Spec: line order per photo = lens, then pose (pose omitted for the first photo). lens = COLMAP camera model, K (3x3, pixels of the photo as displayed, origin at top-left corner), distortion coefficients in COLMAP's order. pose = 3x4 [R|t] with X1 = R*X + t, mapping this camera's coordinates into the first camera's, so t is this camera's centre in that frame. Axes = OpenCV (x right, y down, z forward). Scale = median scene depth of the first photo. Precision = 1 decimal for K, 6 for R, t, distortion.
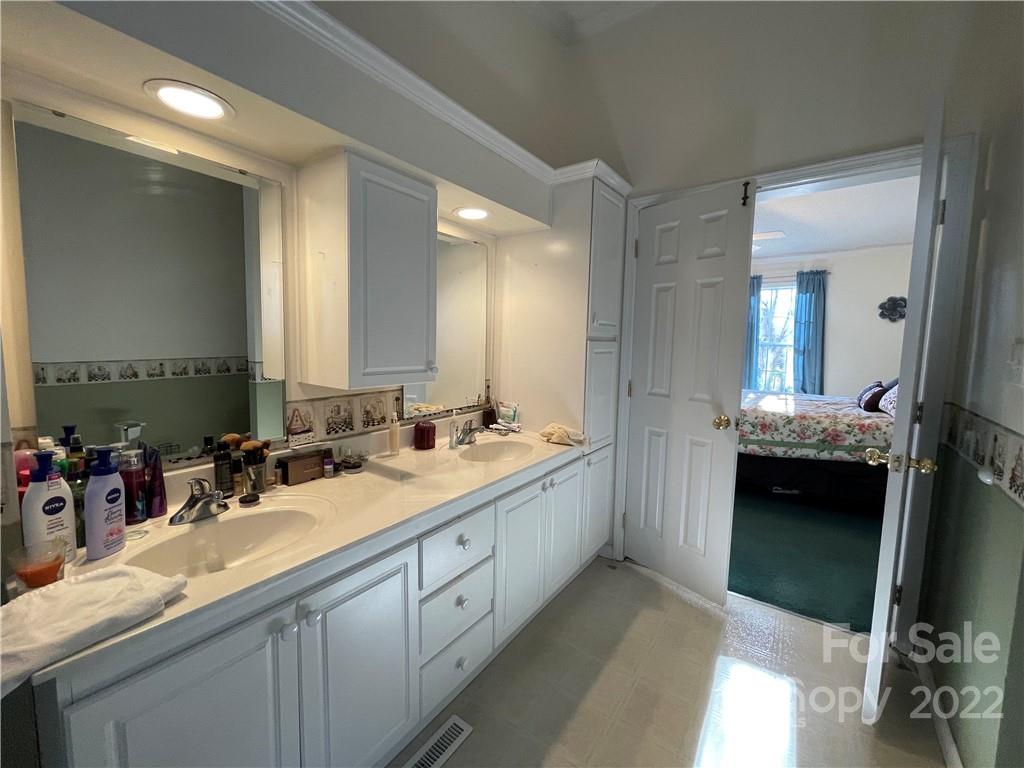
lens RADIAL K [[413.5, 0, 515.7], [0, 413.5, 378.7], [0, 0, 1]] dist [-0.003404, 0.001576]
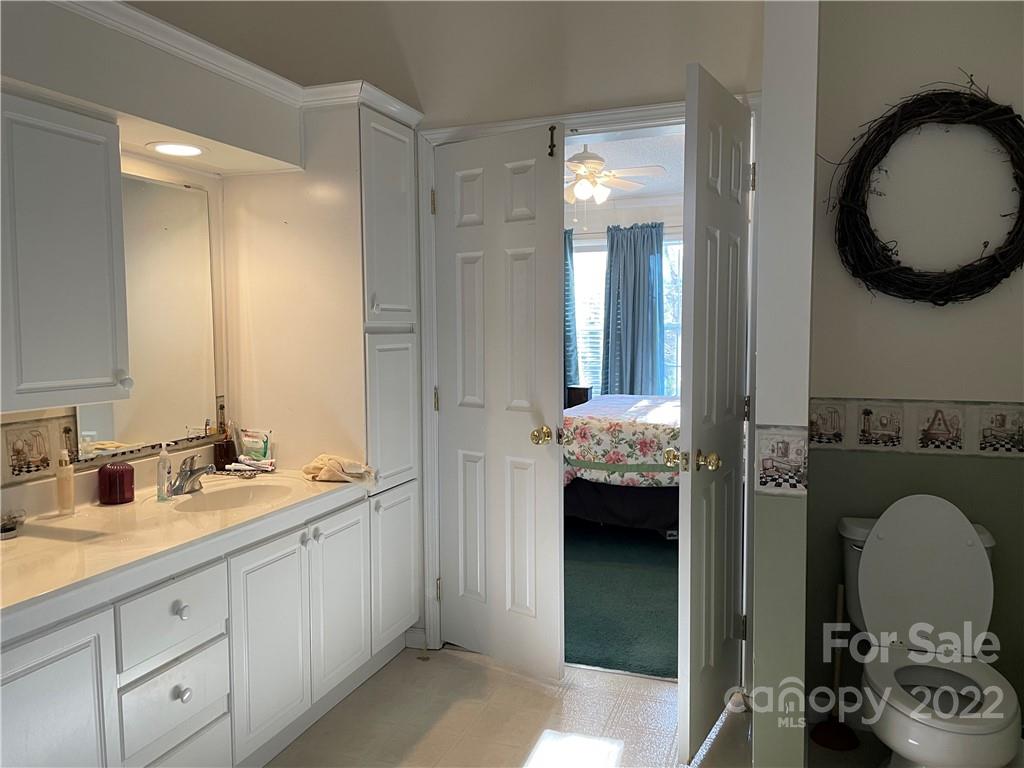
lens RADIAL K [[770.0, 0, 508.9], [0, 770.0, 391.0], [0, 0, 1]] dist [0.091171, -0.113614]
pose [[0.966224, -0.046098, 0.253549, 0.071811], [0.047694, 0.998862, -0.000147, 0.018717], [-0.253254, 0.012235, 0.967323, -0.349228]]
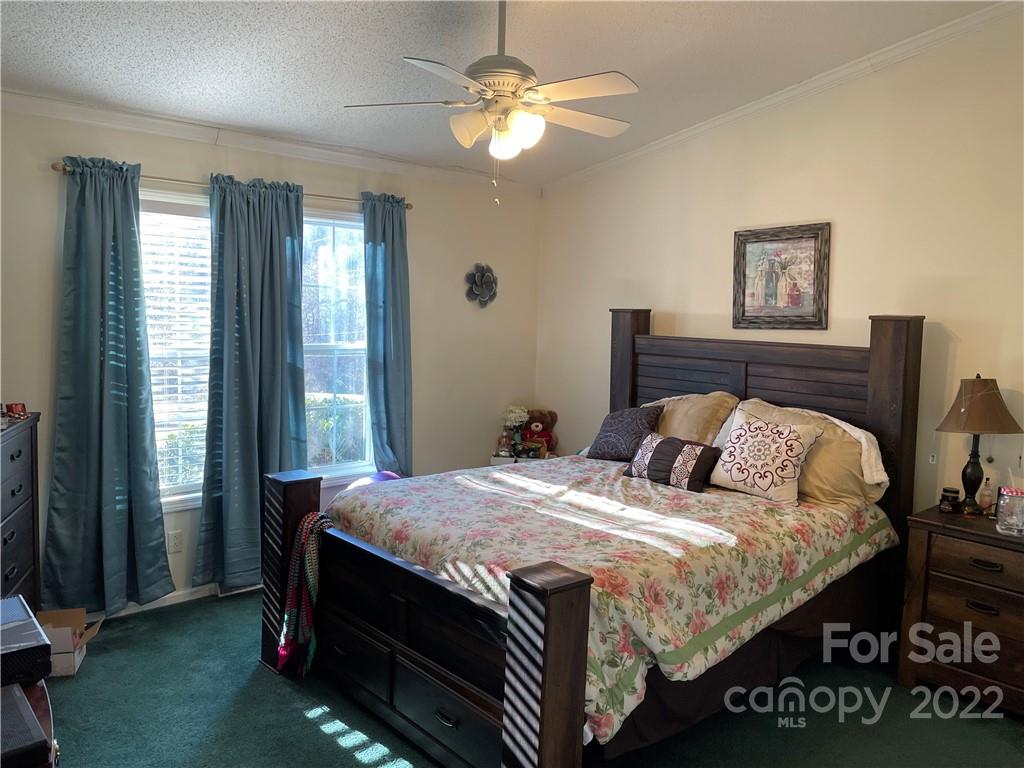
lens RADIAL K [[770.0, 0, 511.9], [0, 770.0, 389.1], [0, 0, 1]] dist [0.091171, -0.113614]
pose [[0.228294, -0.112647, 0.967054, -0.322953], [0.067399, 0.992730, 0.099727, -0.287155], [-0.971257, 0.042411, 0.234226, 1.587560]]
